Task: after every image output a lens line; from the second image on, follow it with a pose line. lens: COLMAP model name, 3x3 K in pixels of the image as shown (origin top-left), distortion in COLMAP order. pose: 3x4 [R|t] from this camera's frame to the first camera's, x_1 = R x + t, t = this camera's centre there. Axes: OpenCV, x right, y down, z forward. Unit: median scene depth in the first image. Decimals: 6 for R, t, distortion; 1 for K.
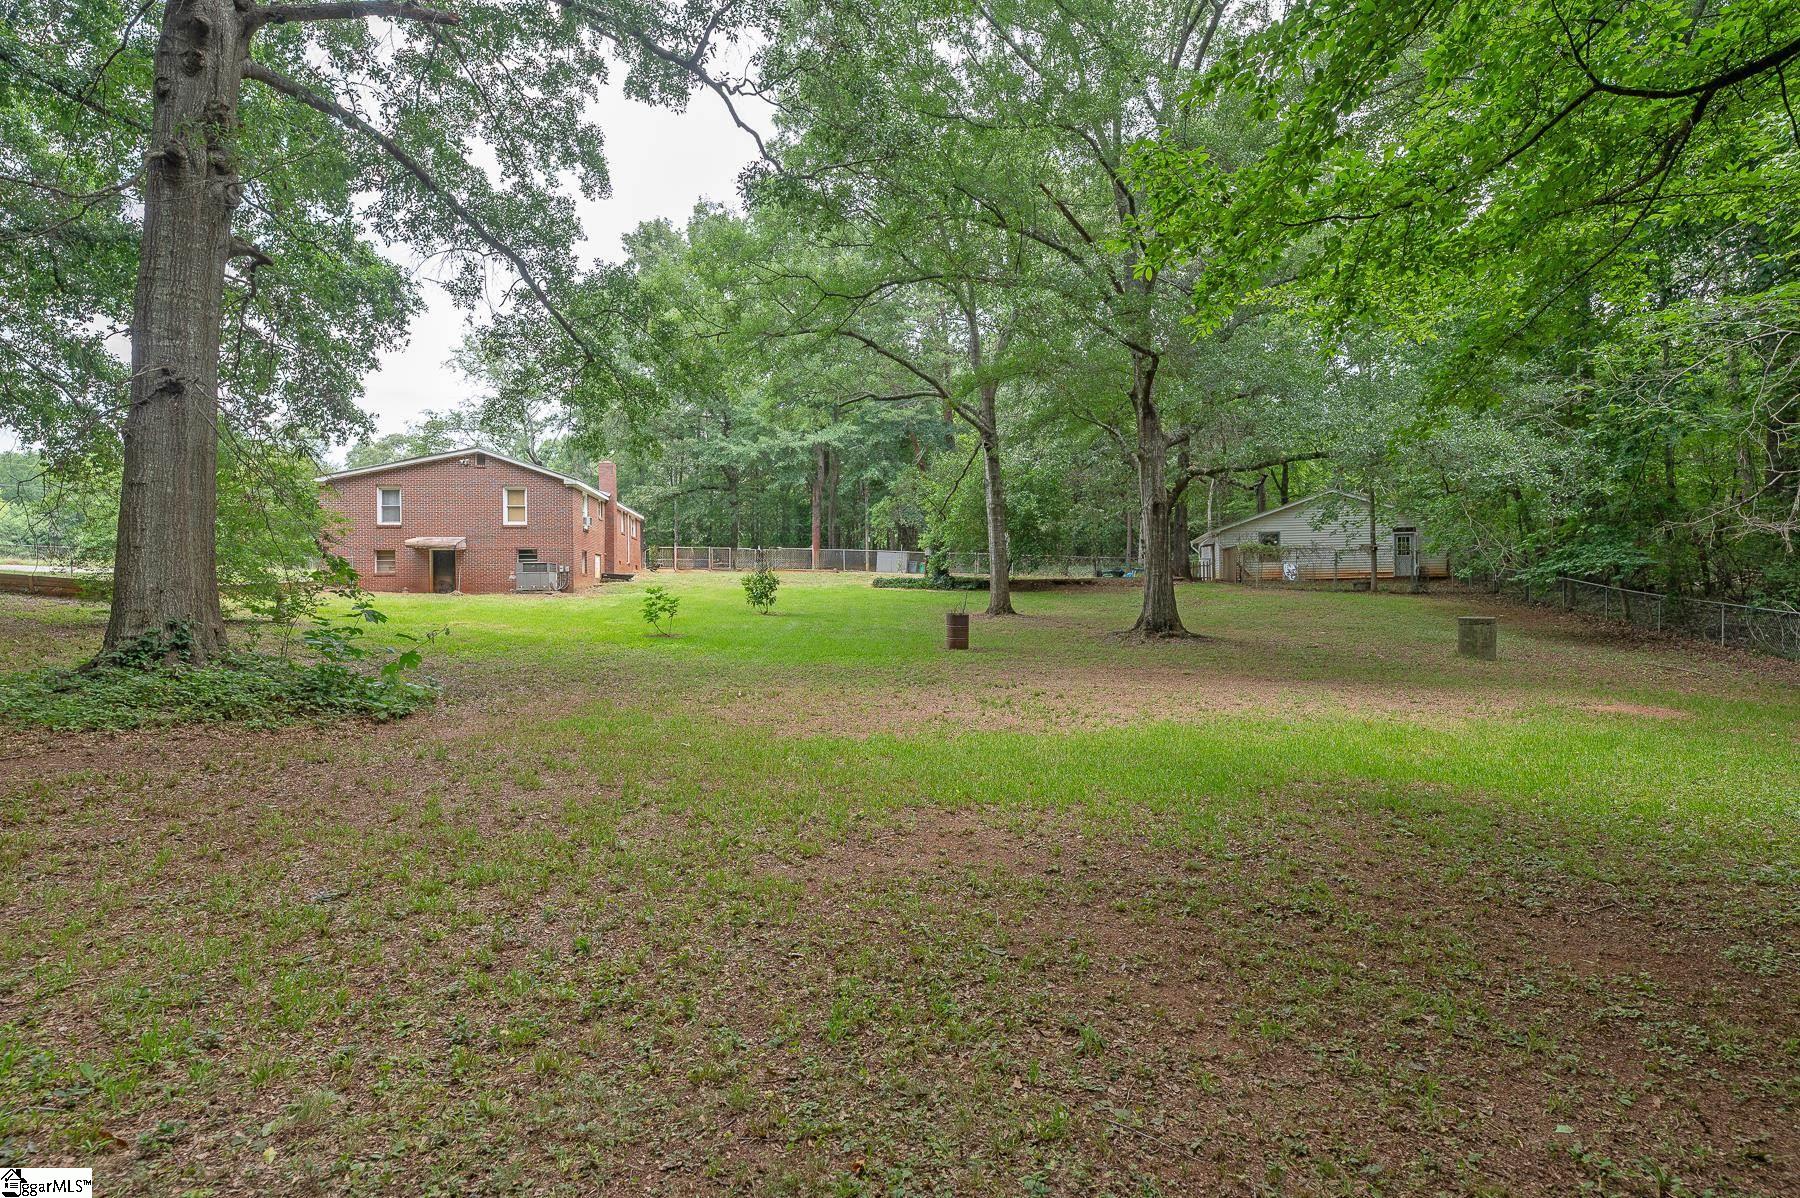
lens RADIAL K [[886.5, 0, 900.0], [0, 886.5, 599.0], [0, 0, 1]] dist [0.000842, -0.000037]
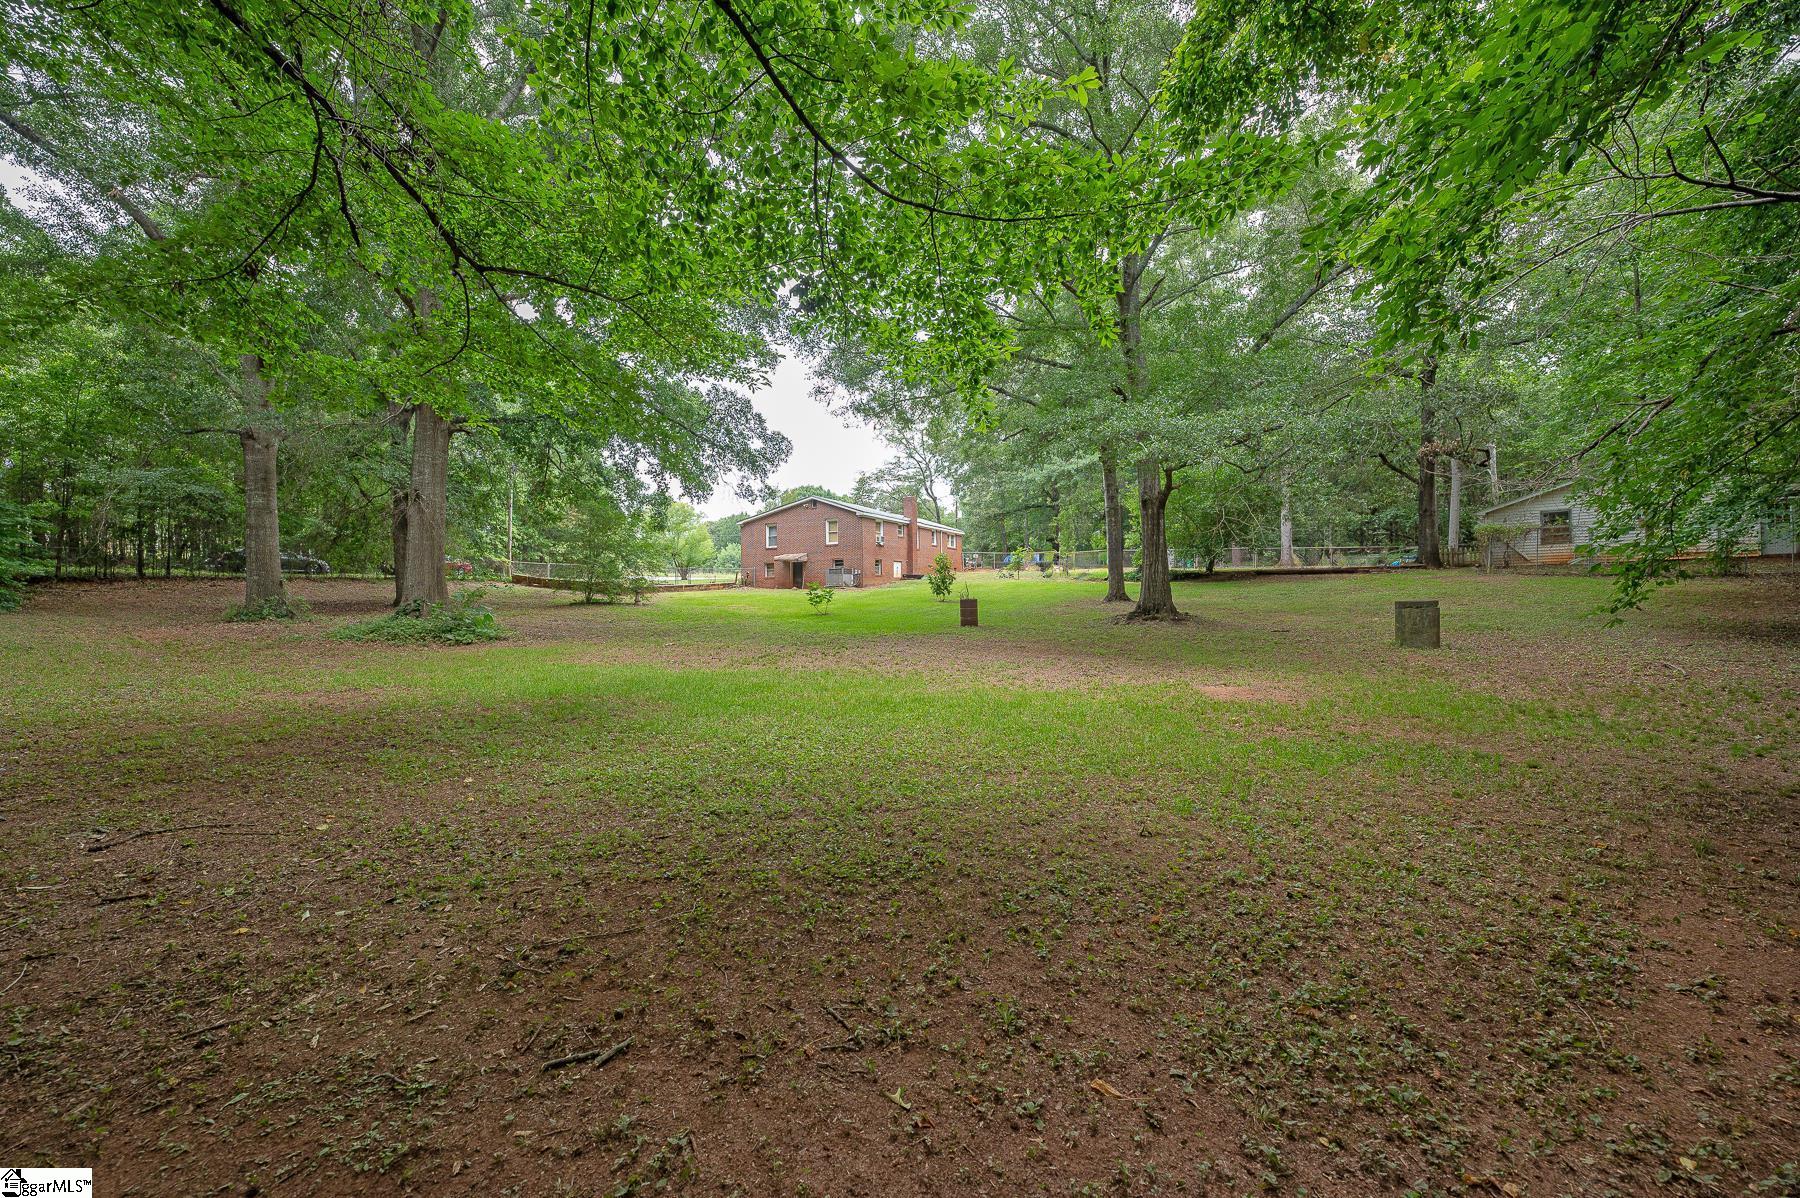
lens RADIAL K [[706.3, 0, 900.0], [0, 706.3, 599.0], [0, 0, 1]] dist [-0.002714, -0.000133]
pose [[0.820870, -0.002888, -0.571108, 0.364081], [0.006632, 0.999968, 0.004475, 0.007248], [0.571077, -0.007461, 0.820863, 0.061917]]
